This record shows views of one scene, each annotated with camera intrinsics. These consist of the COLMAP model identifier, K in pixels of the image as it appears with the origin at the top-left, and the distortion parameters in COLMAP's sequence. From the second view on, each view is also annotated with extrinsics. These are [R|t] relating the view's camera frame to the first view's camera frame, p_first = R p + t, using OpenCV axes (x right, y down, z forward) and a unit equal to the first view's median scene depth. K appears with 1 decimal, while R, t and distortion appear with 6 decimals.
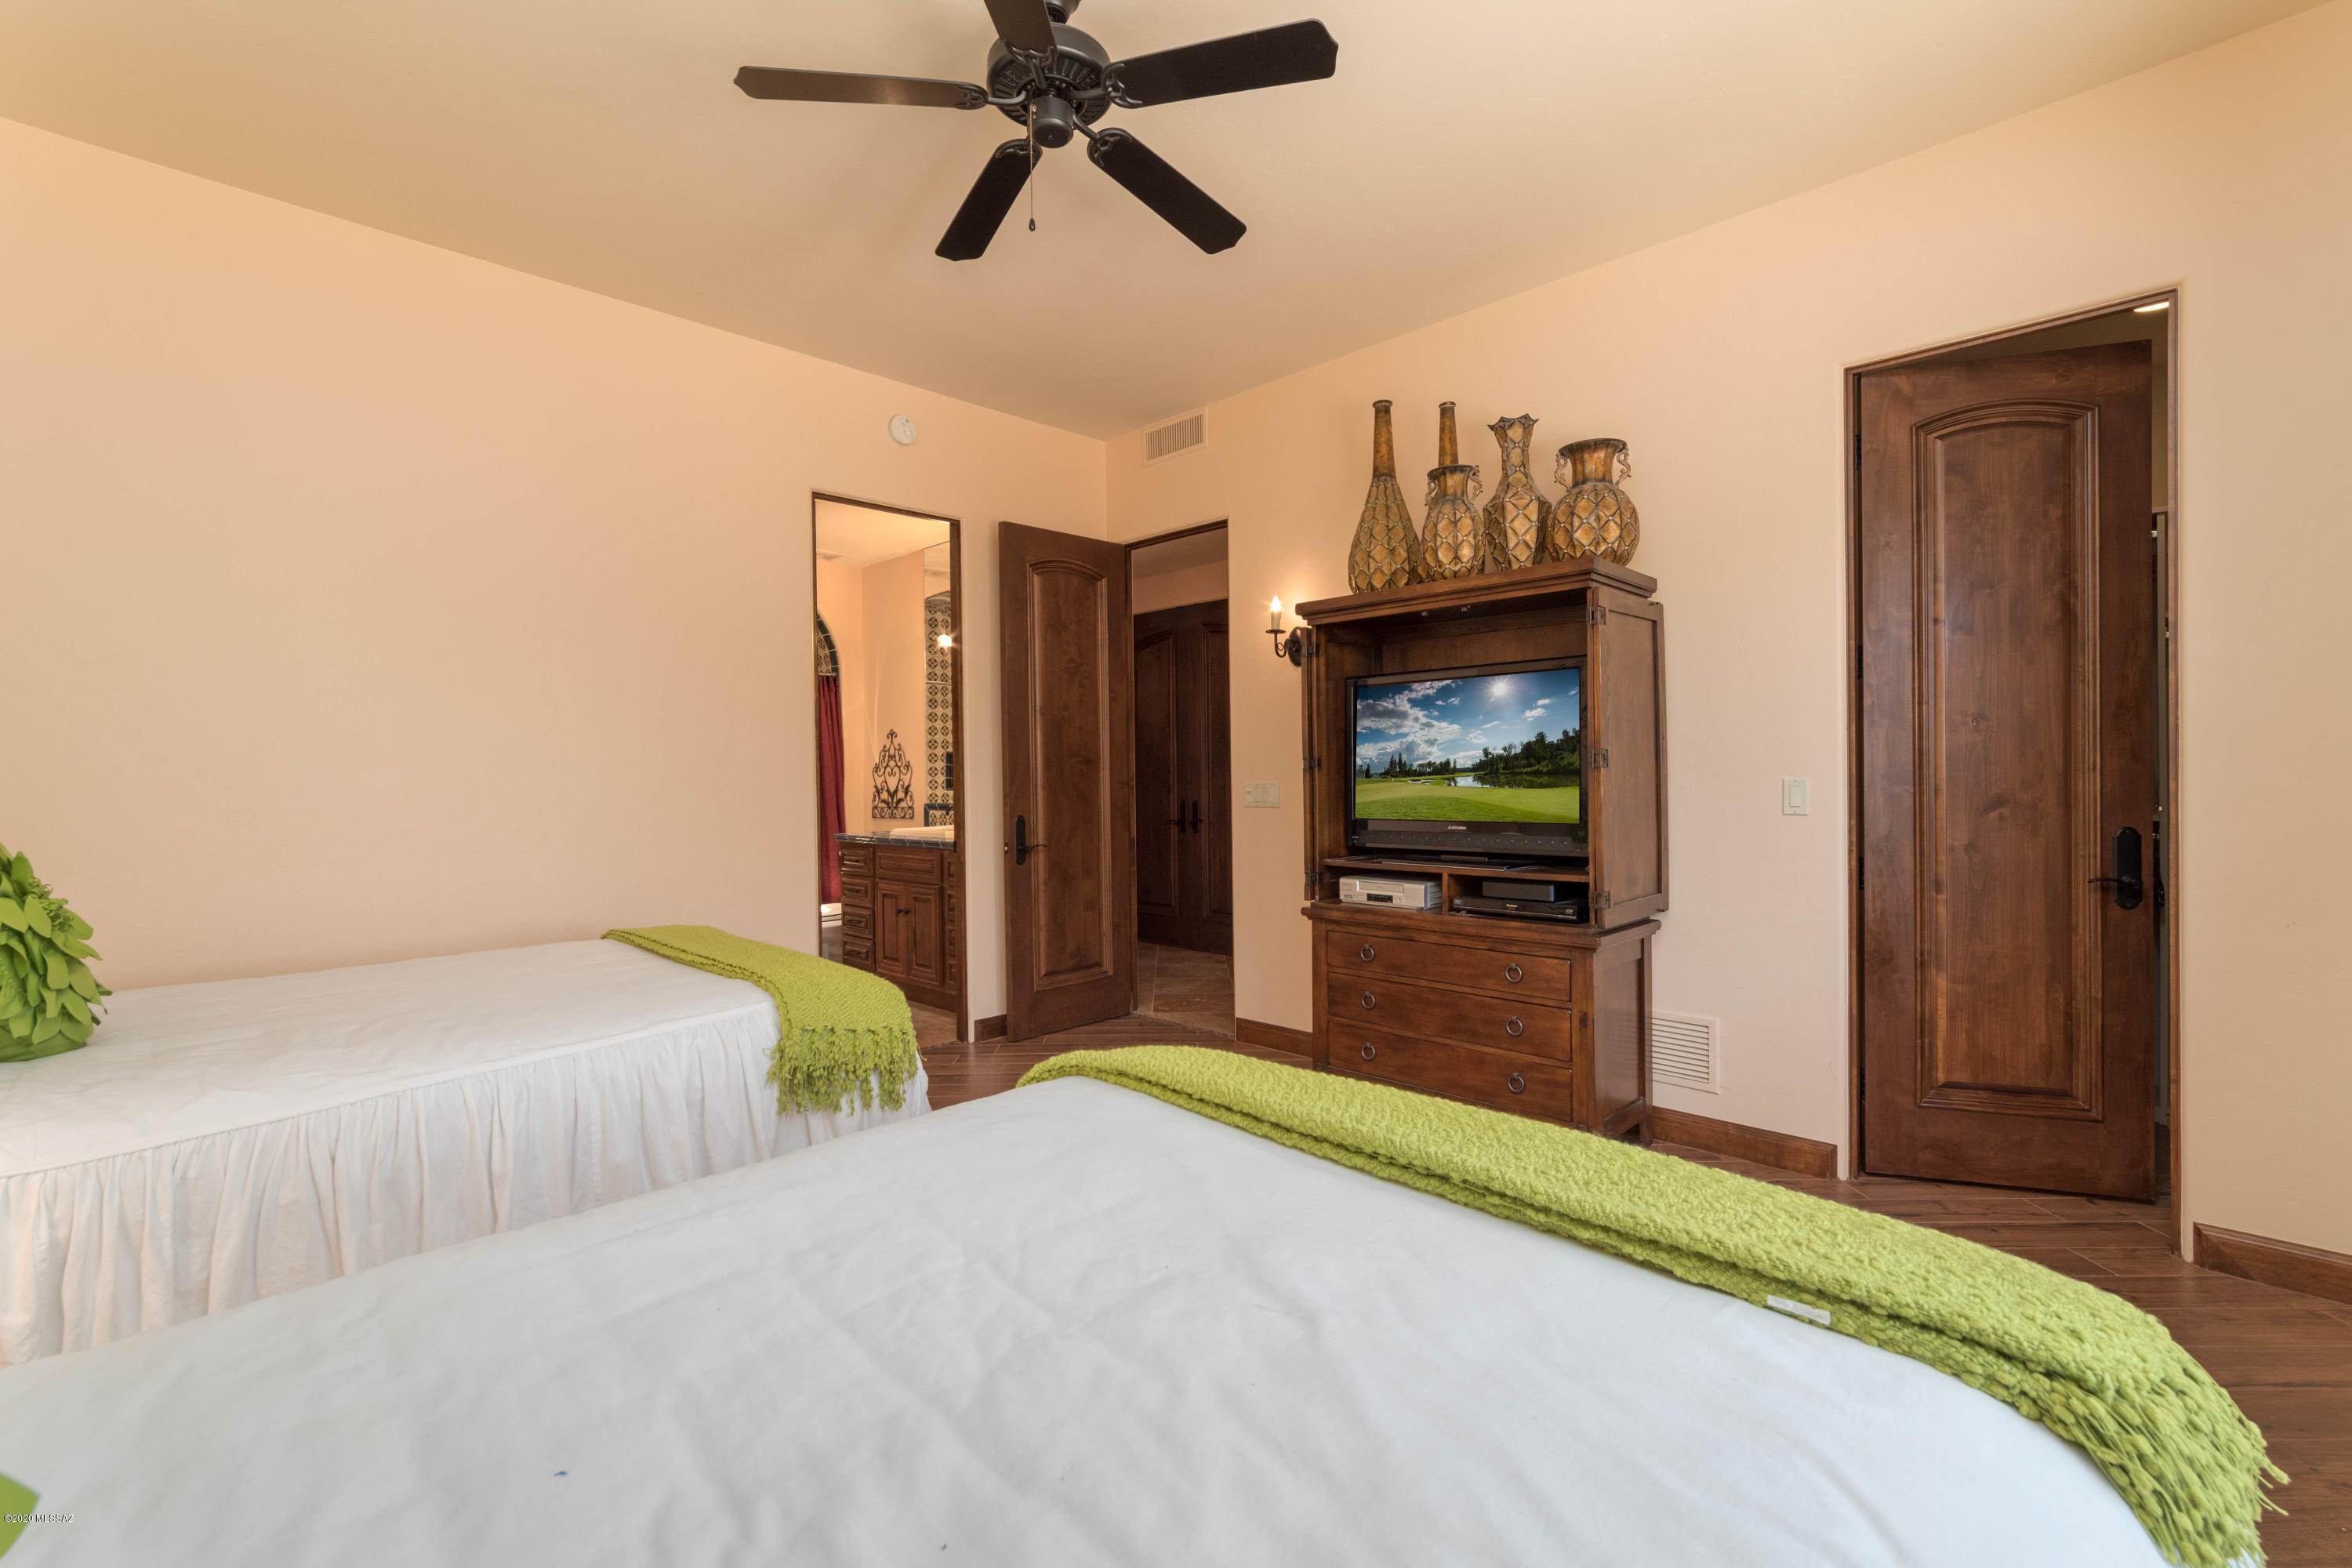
lens RADIAL K [[1024.9, 0, 1174.5], [0, 1024.9, 785.6], [0, 0, 1]] dist [-0.001519, 0.000524]
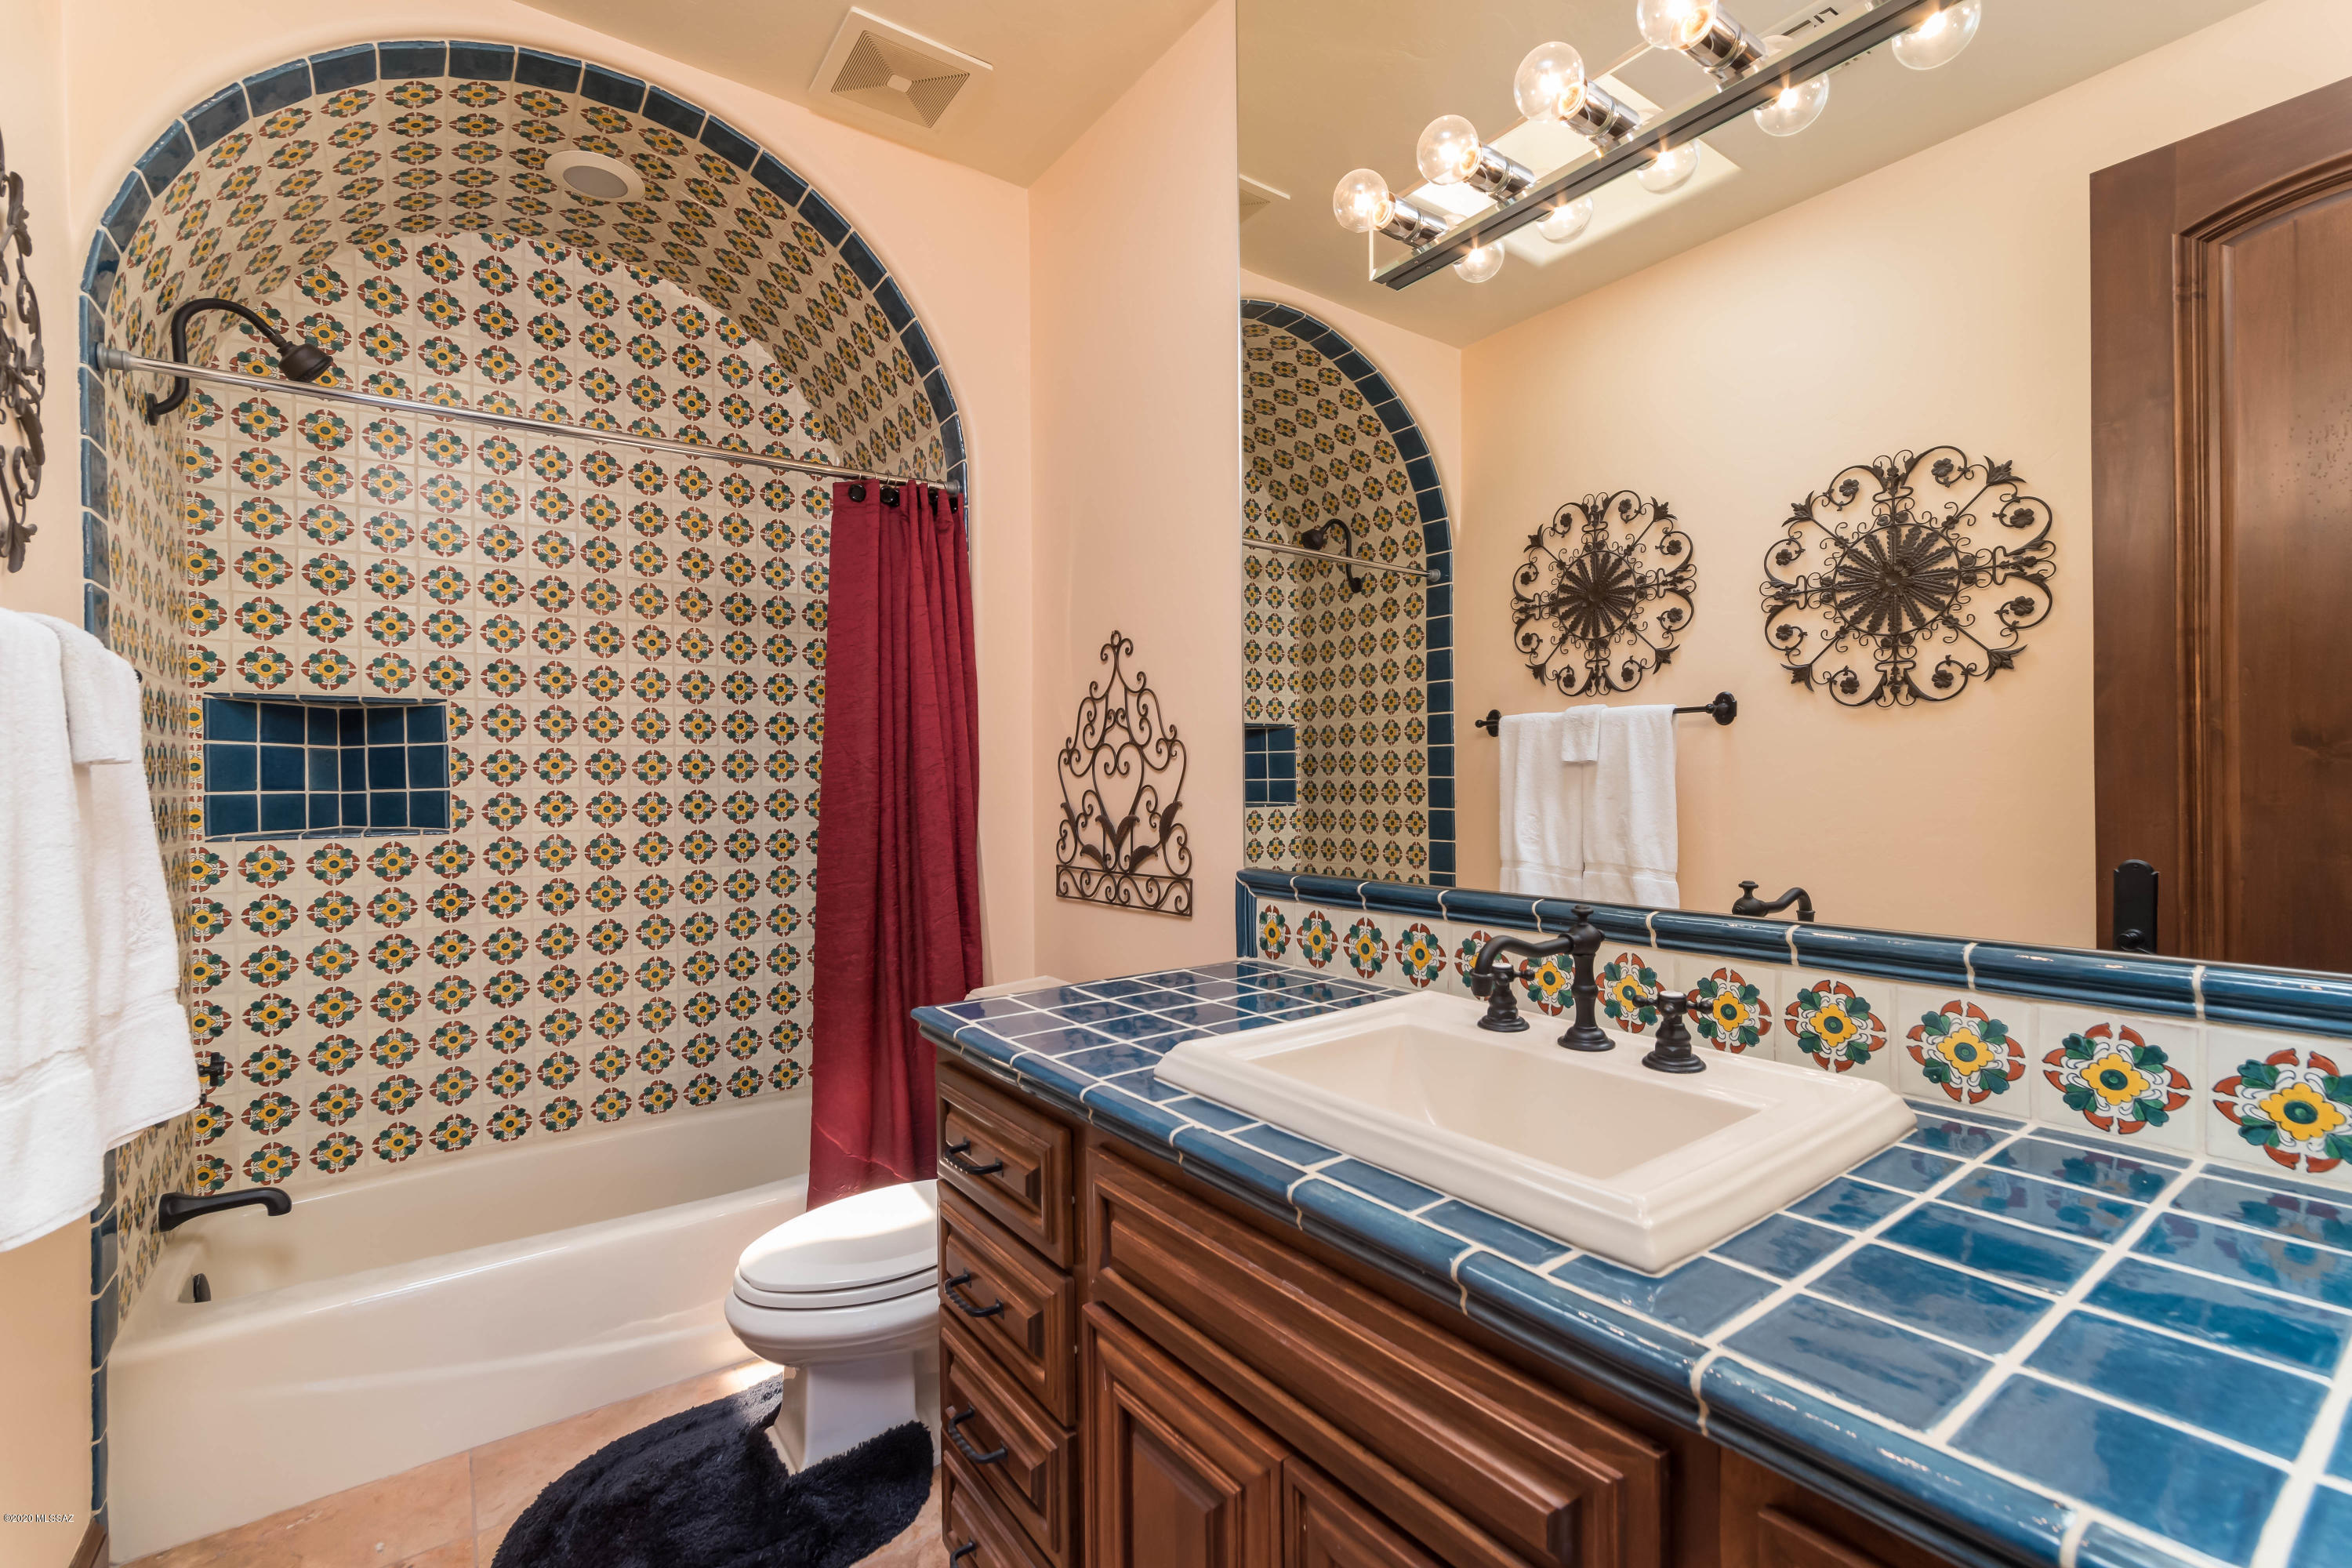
lens RADIAL K [[1024.9, 0, 1177.5], [0, 1024.9, 786.0], [0, 0, 1]] dist [-0.001519, 0.000524]
pose [[0.987168, 0.000798, -0.159680, -0.205235], [-0.001257, 0.999995, -0.002770, -0.005129], [0.159677, 0.002935, 0.987165, 0.684734]]
